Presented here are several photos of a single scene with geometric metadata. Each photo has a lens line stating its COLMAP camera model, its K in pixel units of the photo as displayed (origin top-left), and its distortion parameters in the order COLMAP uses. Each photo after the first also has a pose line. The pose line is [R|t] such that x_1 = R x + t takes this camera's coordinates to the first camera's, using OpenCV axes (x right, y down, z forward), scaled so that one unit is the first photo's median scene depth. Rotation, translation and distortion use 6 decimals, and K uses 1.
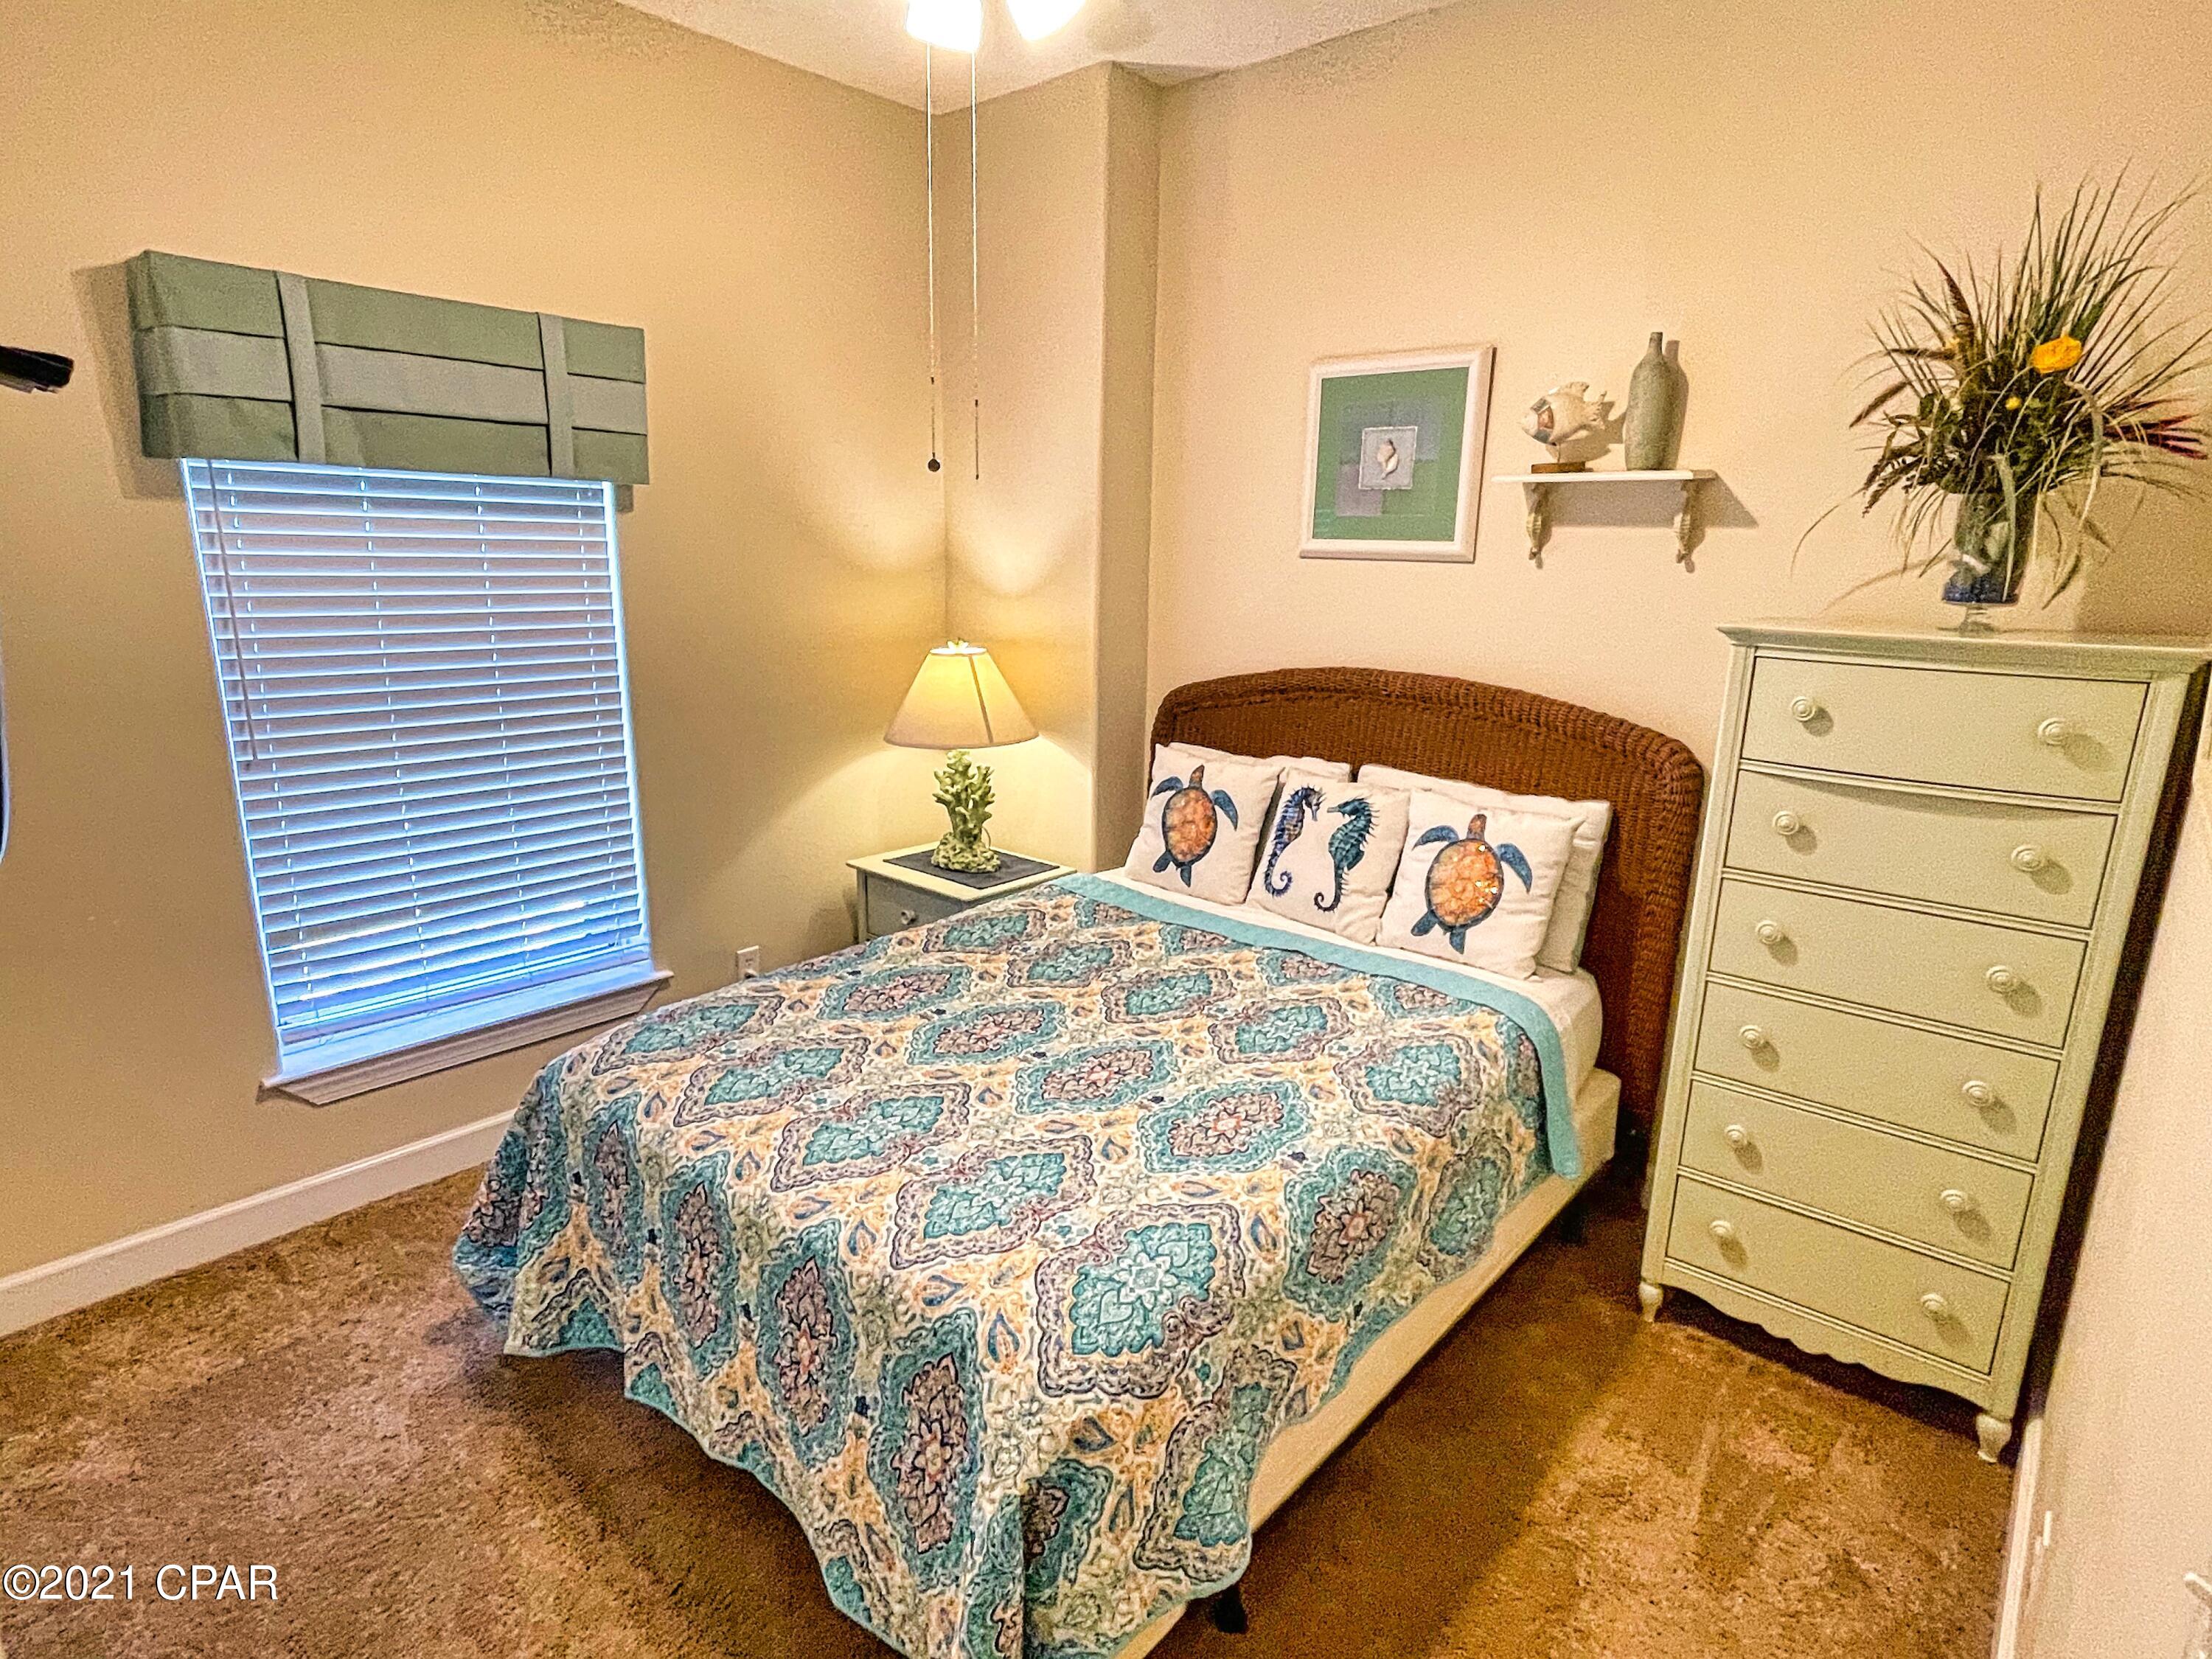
lens RADIAL K [[1171.1, 0, 1104.0], [0, 1171.1, 836.9], [0, 0, 1]] dist [0.001400, -0.000957]
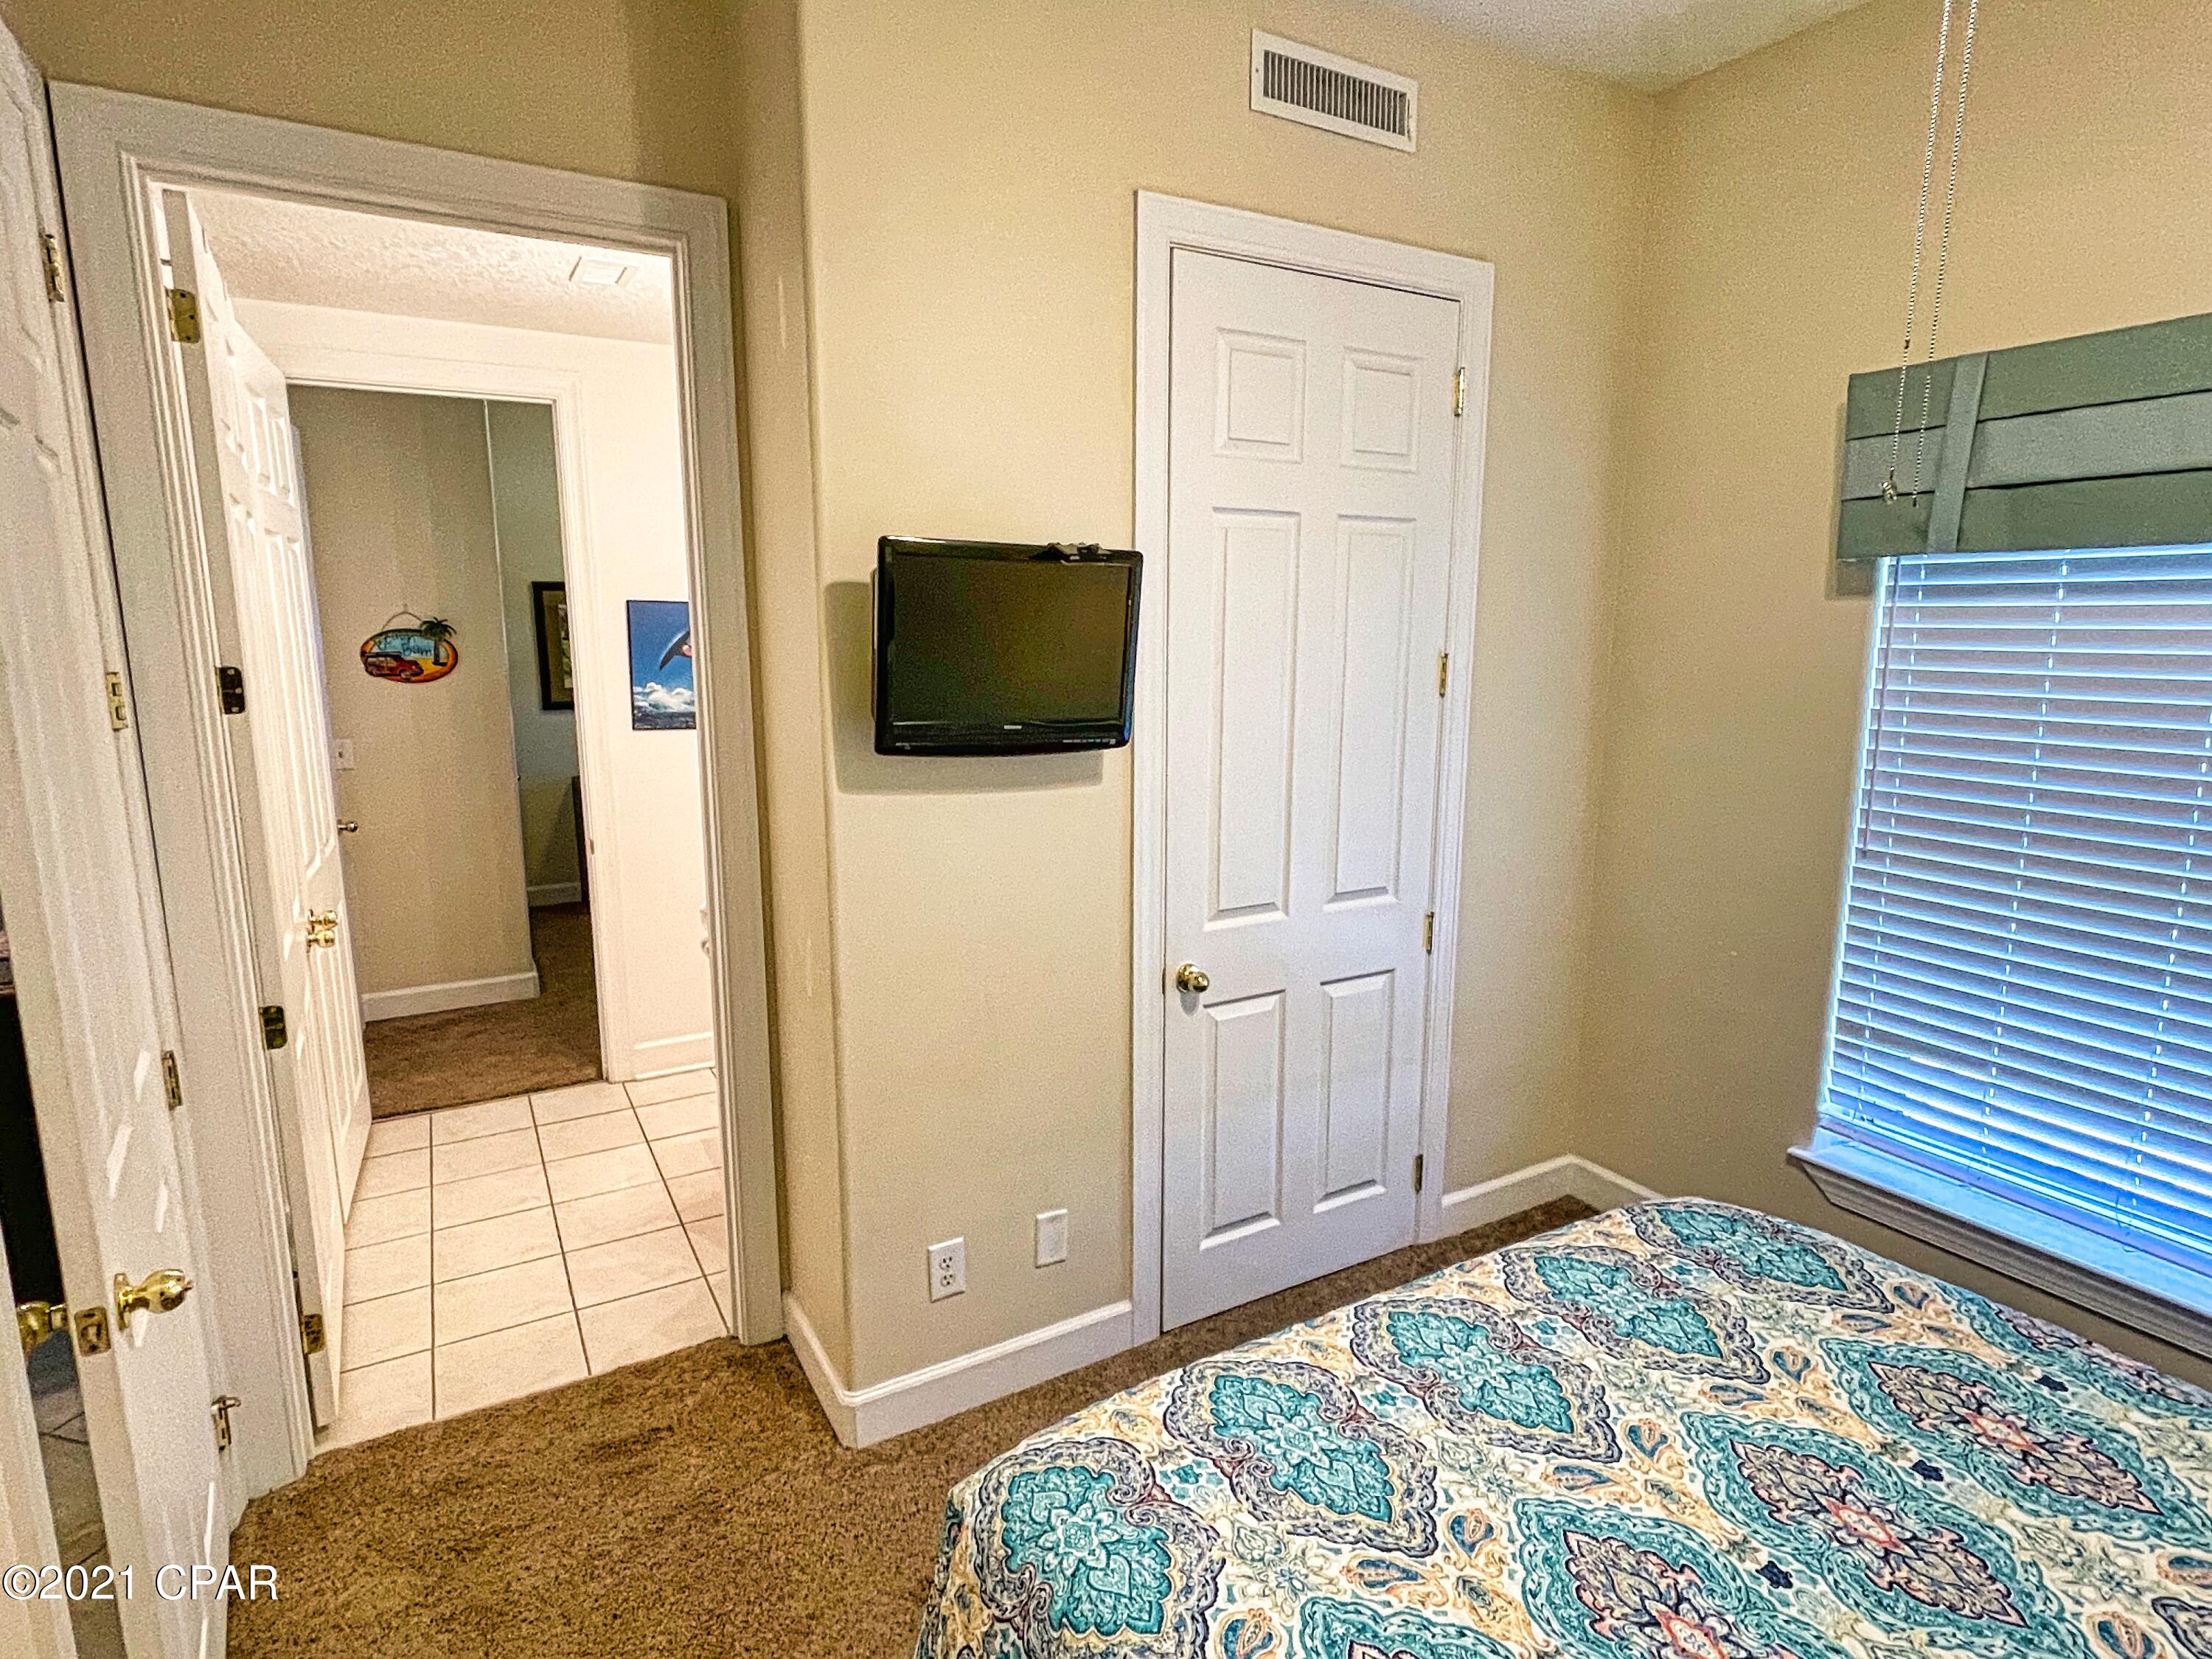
lens RADIAL K [[1171.1, 0, 1104.0], [0, 1171.1, 836.9], [0, 0, 1]] dist [0.001400, -0.000957]
pose [[-0.324514, 0.152574, -0.933494, 0.439426], [-0.235478, 0.942802, 0.235956, -0.164126], [0.916101, 0.296388, -0.270025, 0.691365]]
